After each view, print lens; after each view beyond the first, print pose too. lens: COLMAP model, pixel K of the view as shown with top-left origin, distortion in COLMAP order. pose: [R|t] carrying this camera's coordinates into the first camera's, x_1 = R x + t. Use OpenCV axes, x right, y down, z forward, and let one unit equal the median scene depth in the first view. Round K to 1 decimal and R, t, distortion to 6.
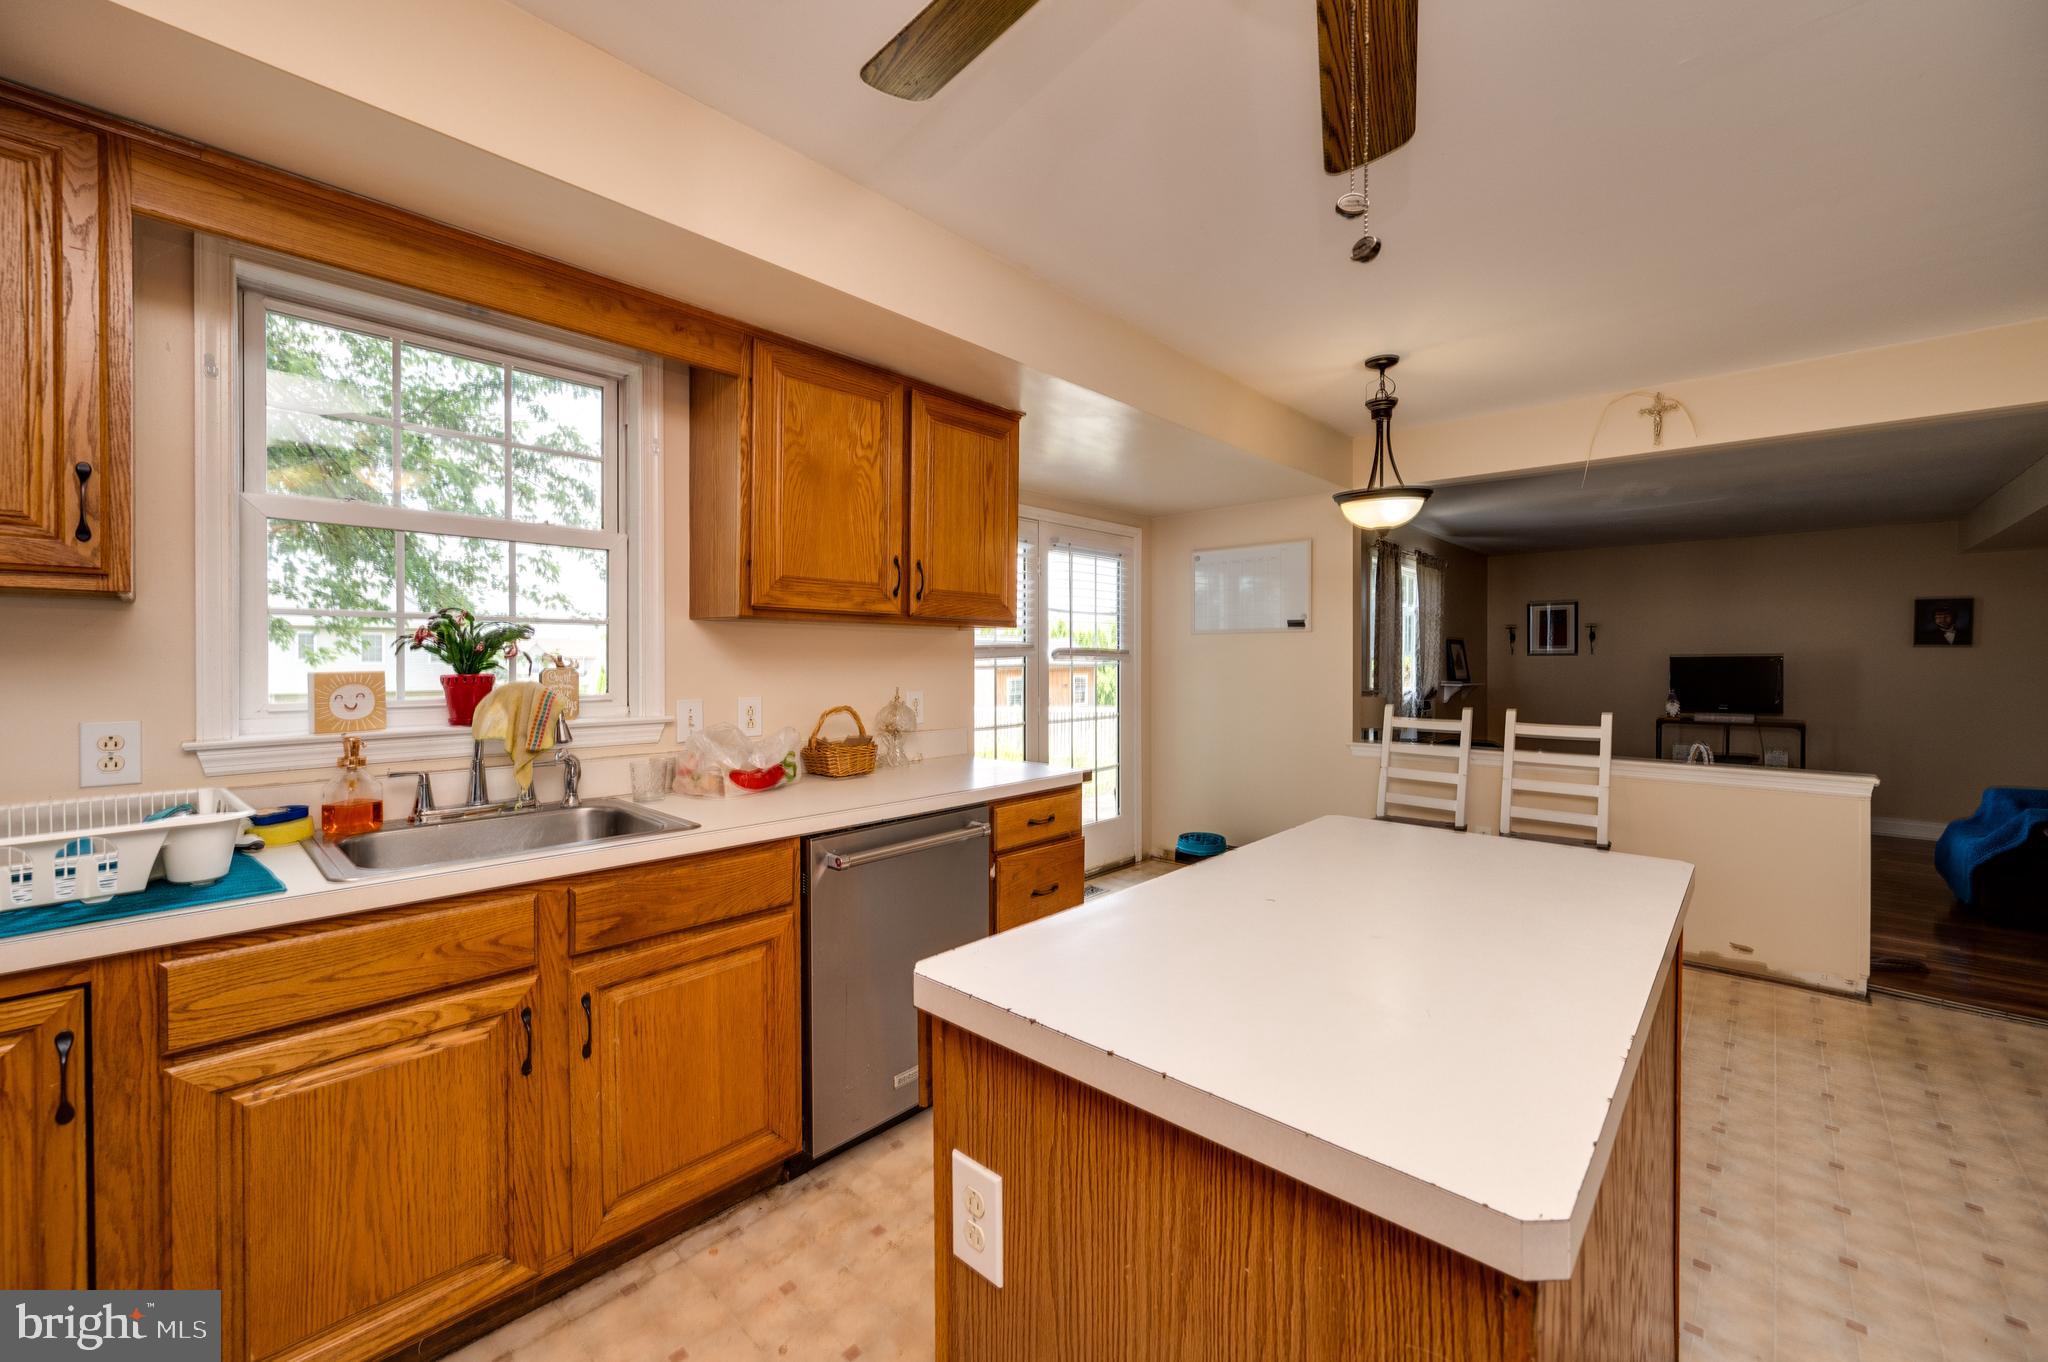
lens RADIAL K [[813.4, 0, 1029.2], [0, 813.4, 669.5], [0, 0, 1]] dist [0.013474, -0.000114]
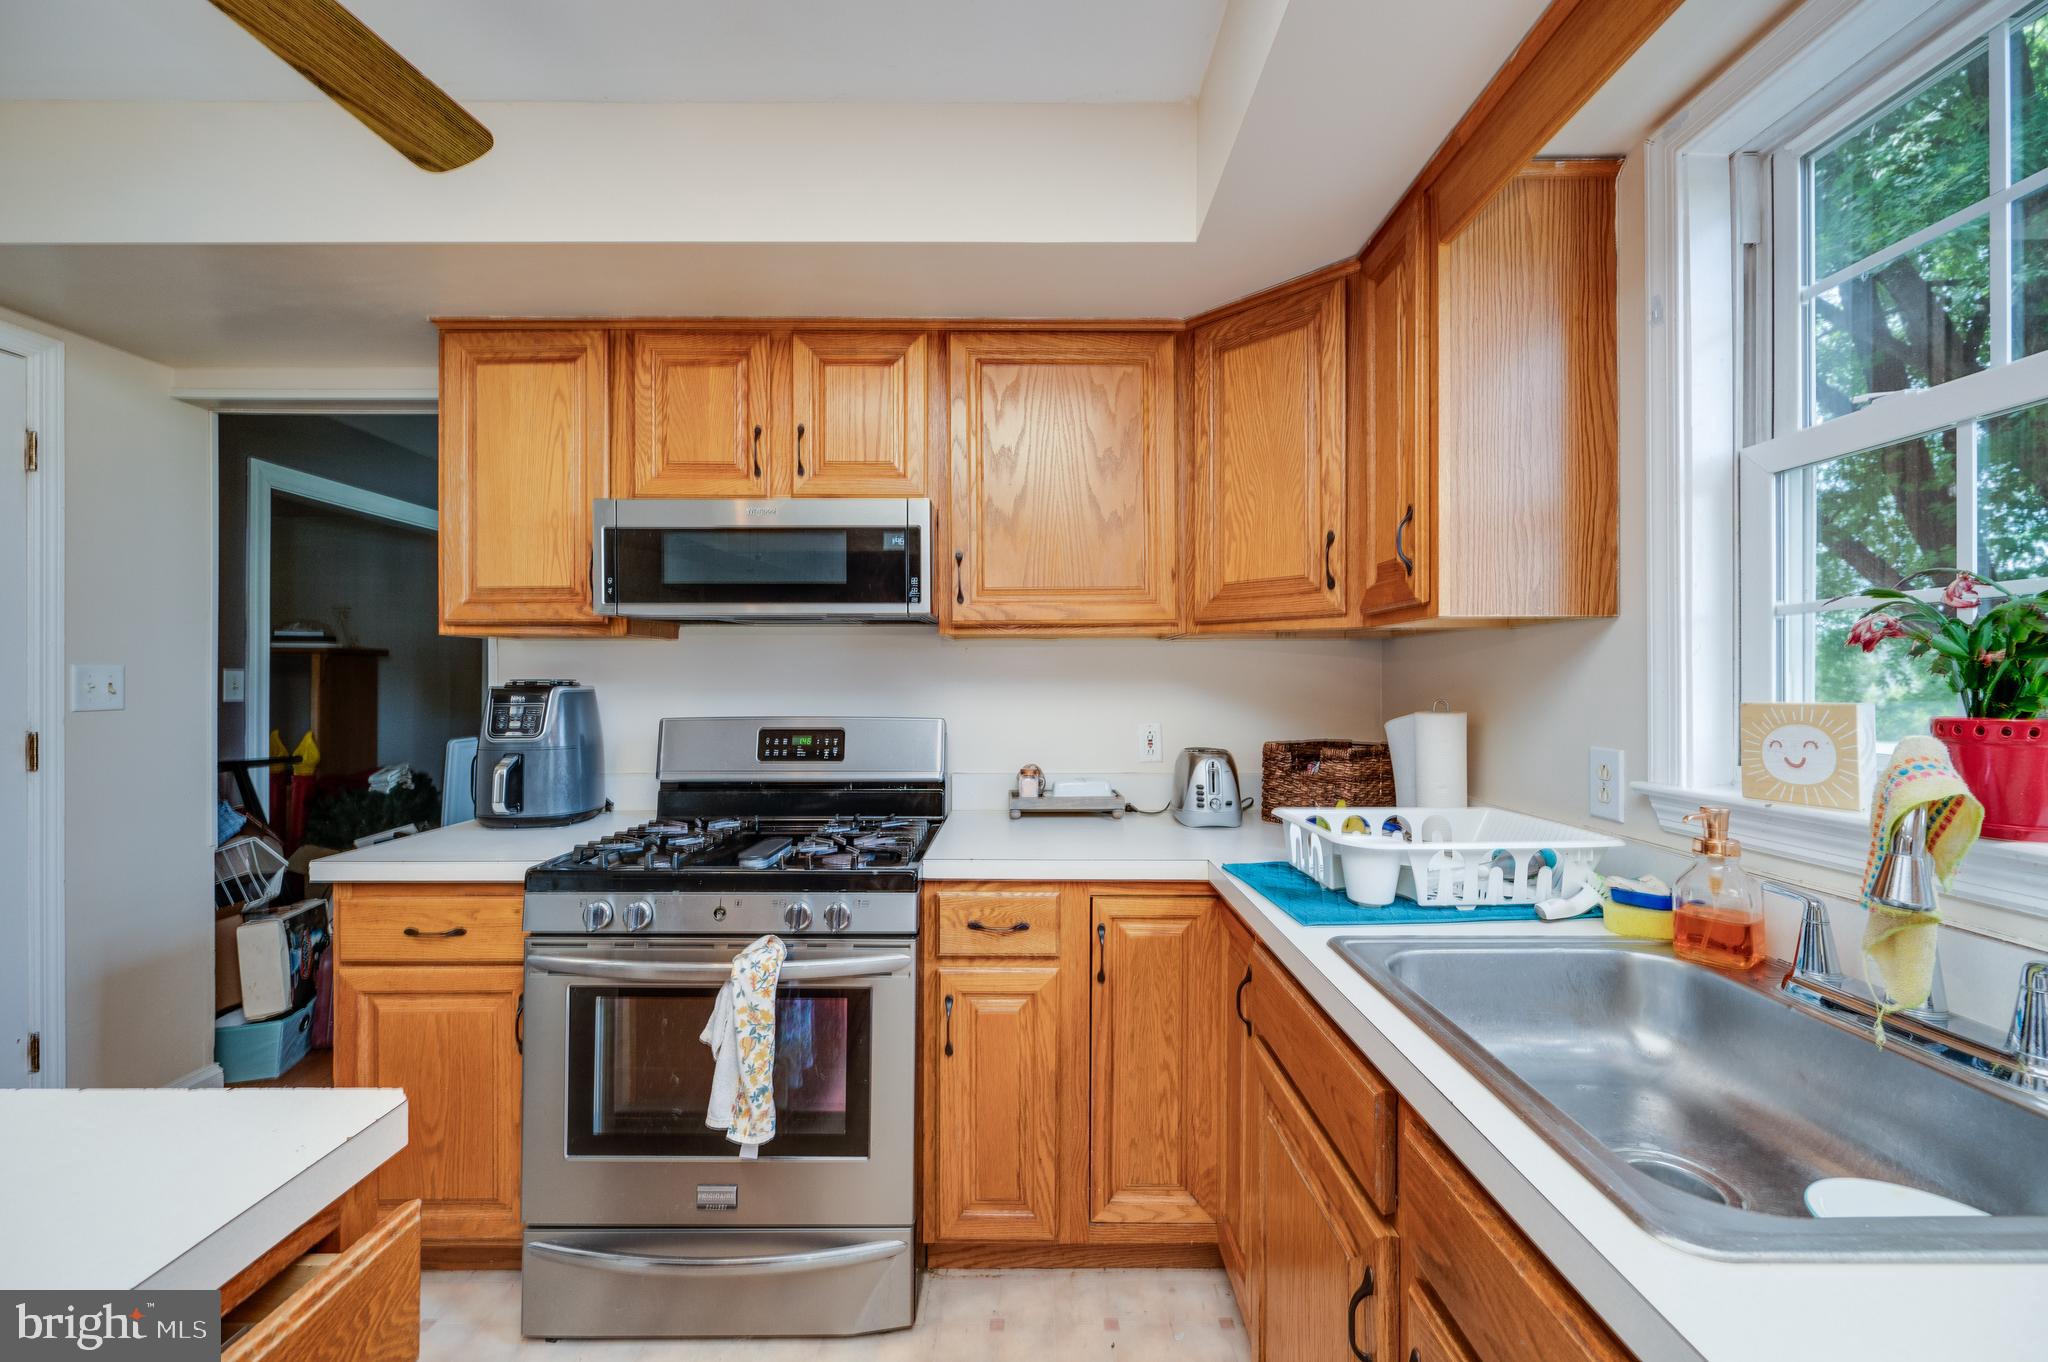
lens RADIAL K [[801.9, 0, 1024.0], [0, 801.9, 681.0], [0, 0, 1]] dist [-0.001300, -0.000162]
pose [[-0.735220, 0.000856, -0.677828, -0.020714], [-0.008853, 0.999902, 0.010866, -0.012338], [0.677771, 0.013990, -0.735140, 0.881134]]
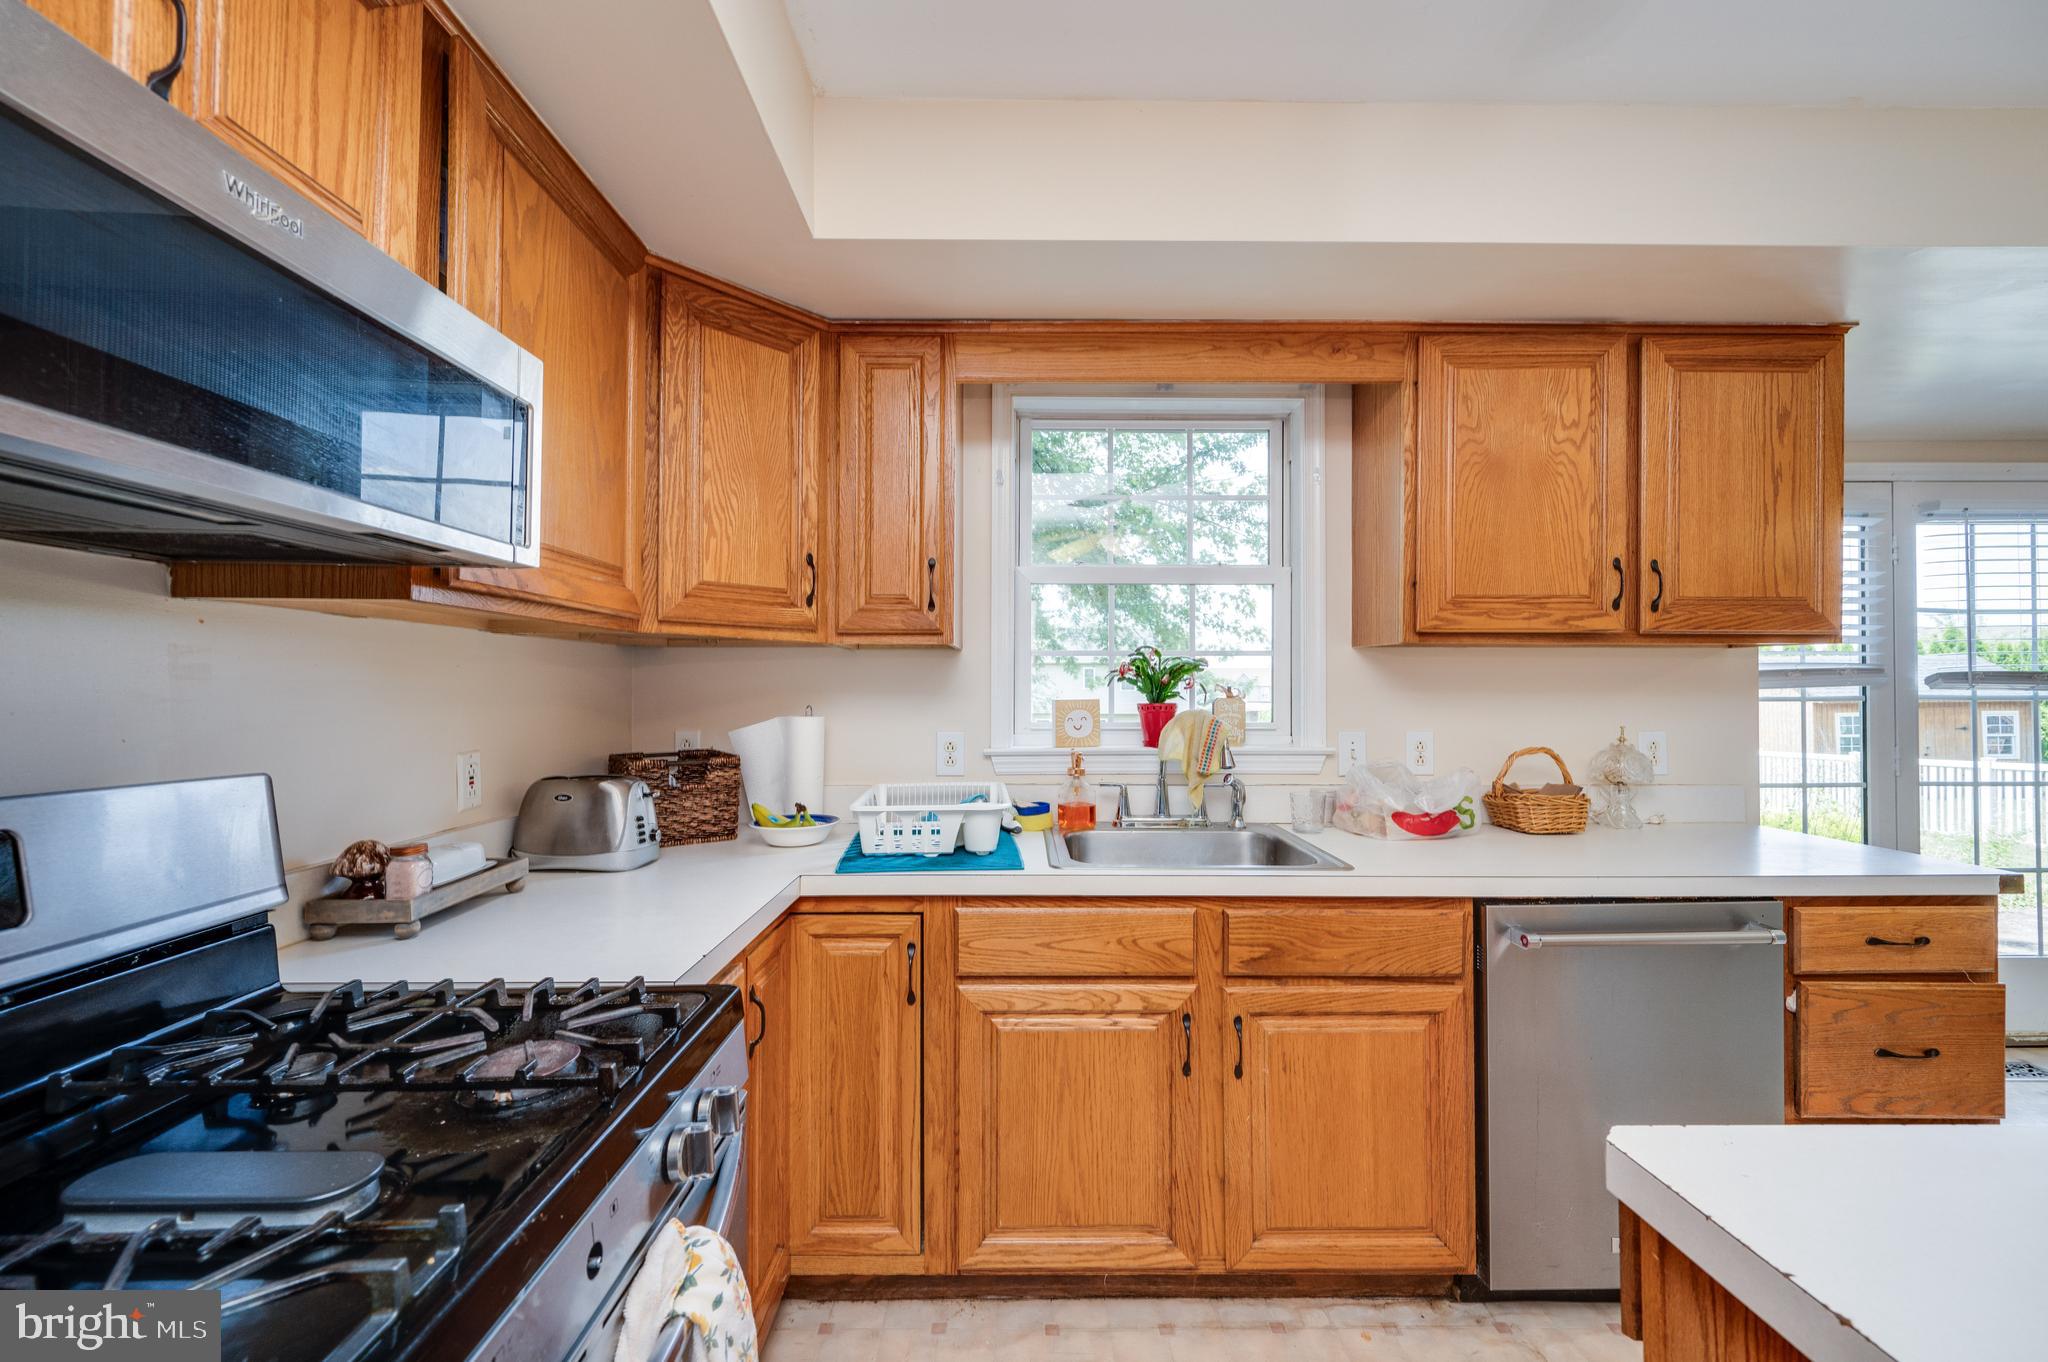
lens RADIAL K [[800.9, 0, 1027.5], [0, 800.9, 677.4], [0, 0, 1]] dist [0.000036, 0.000058]
pose [[0.681592, -0.006995, -0.731699, 0.013910], [-0.009548, 0.999784, -0.018452, -0.005838], [0.731670, 0.019563, 0.681378, 0.081838]]
